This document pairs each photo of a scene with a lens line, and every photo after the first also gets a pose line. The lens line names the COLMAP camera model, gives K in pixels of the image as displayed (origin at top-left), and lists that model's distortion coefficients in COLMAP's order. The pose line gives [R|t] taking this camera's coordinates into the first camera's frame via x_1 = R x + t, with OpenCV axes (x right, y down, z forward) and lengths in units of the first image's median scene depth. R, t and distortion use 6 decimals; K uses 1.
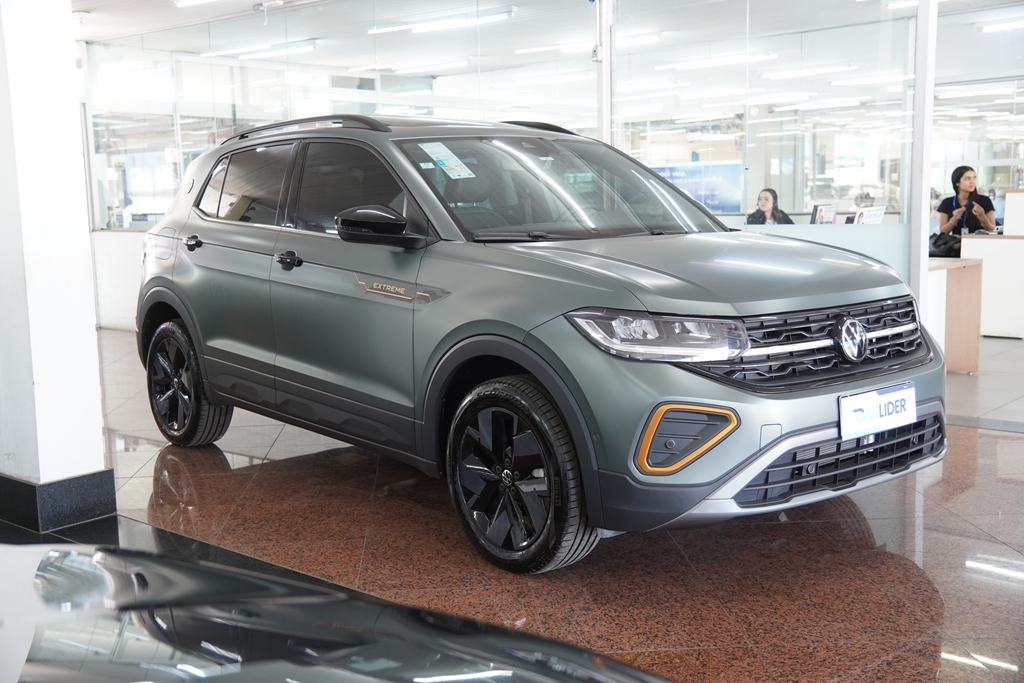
lens RADIAL K [[1108.7, 0, 512.0], [0, 1108.7, 341.5], [0, 0, 1]] dist [0.017083, 0.221505]
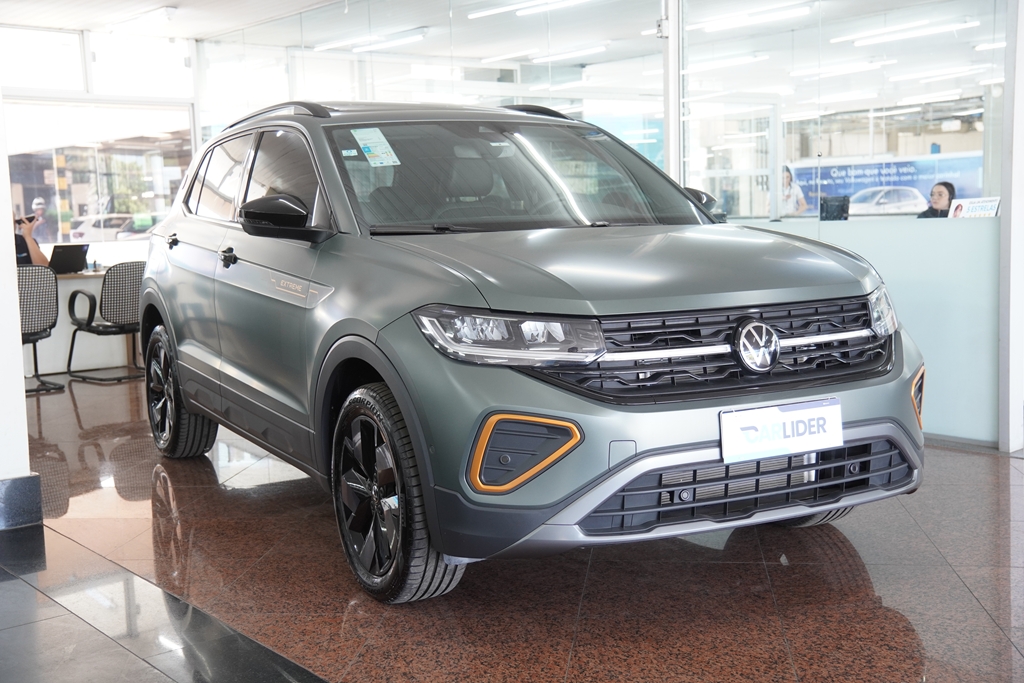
lens RADIAL K [[1230.7, 0, 512.0], [0, 1230.7, 341.5], [0, 0, 1]] dist [0.118432, 0.027740]
pose [[0.980716, 0.013429, -0.194979, 0.308490], [-0.017010, 0.999716, -0.016701, 0.013906], [0.194699, 0.019696, 0.980665, 0.035722]]
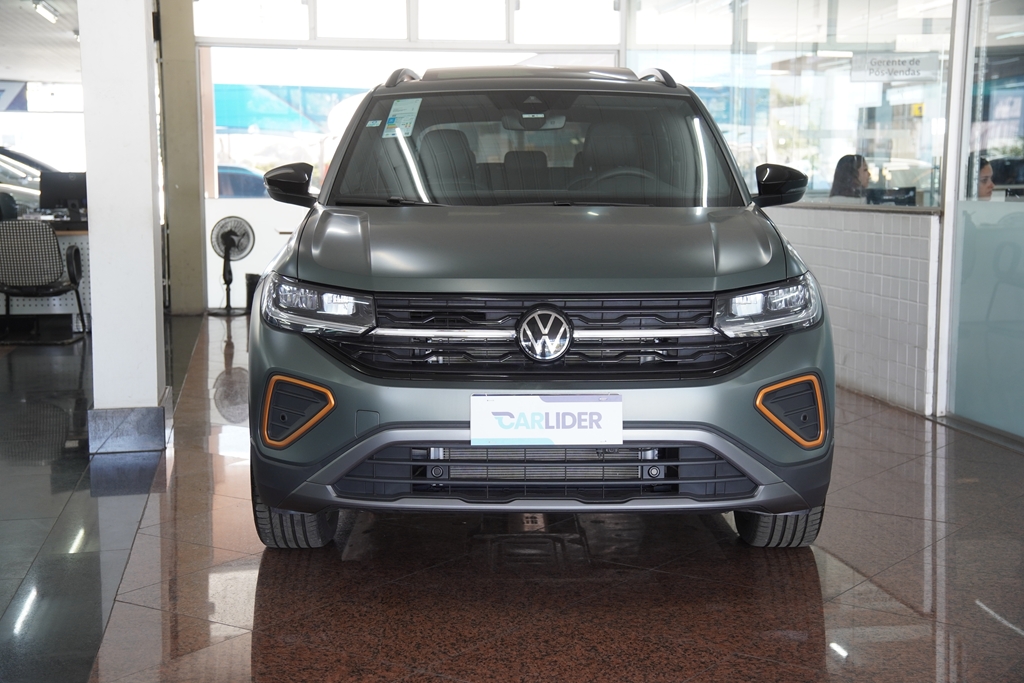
lens RADIAL K [[1484.7, 0, 512.0], [0, 1484.7, 341.5], [0, 0, 1]] dist [0.205149, 0.010417]
pose [[0.772085, 0.094417, -0.628466, 1.000713], [-0.099048, 0.994695, 0.027755, -0.025182], [0.627753, 0.040819, 0.777342, 0.112532]]
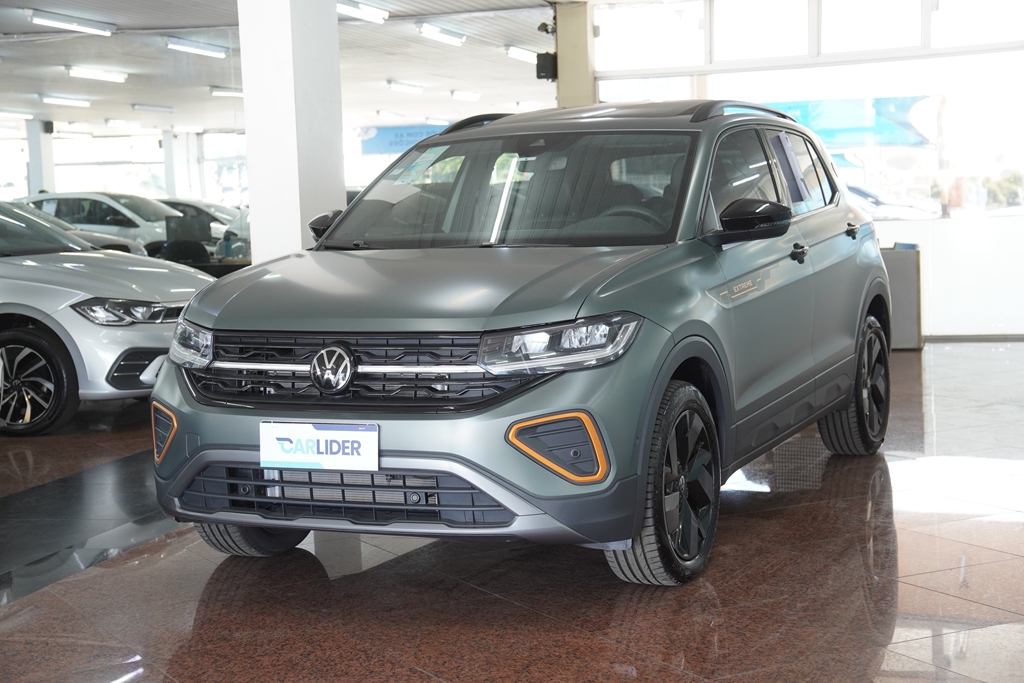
lens RADIAL K [[1626.5, 0, 512.0], [0, 1626.5, 341.5], [0, 0, 1]] dist [0.294203, 0.040247]
pose [[0.427230, 0.087148, -0.899933, 1.606982], [-0.093922, 0.994237, 0.051692, -0.109719], [0.899251, 0.062439, 0.432953, 0.547526]]
